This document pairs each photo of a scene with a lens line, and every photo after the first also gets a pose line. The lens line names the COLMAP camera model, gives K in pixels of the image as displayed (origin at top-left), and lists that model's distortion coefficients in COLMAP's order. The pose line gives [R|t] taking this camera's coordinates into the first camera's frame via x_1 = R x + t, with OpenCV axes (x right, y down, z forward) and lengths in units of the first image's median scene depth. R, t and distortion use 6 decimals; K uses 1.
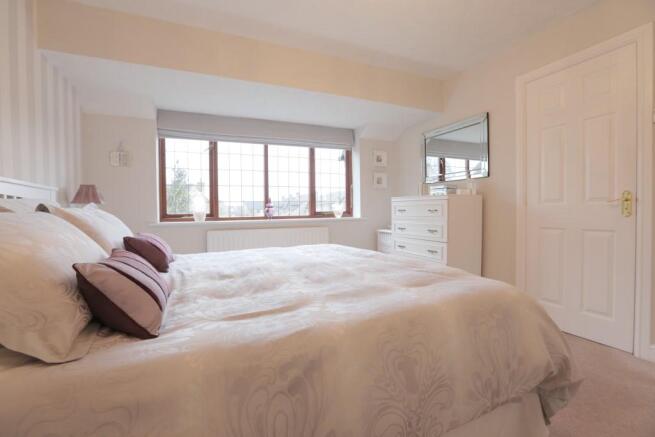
lens RADIAL K [[297.3, 0, 325.4], [0, 297.3, 216.8], [0, 0, 1]] dist [-0.049090, 0.020009]
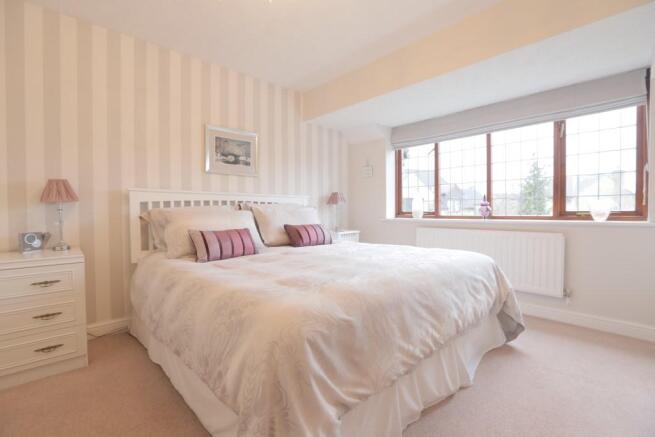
lens RADIAL K [[297.3, 0, 325.4], [0, 297.3, 216.8], [0, 0, 1]] dist [-0.049090, 0.020009]
pose [[0.331899, 0.030606, -0.942818, 0.457433], [-0.017407, 0.999502, 0.026319, -0.012856], [0.943154, 0.007677, 0.332267, 0.264597]]
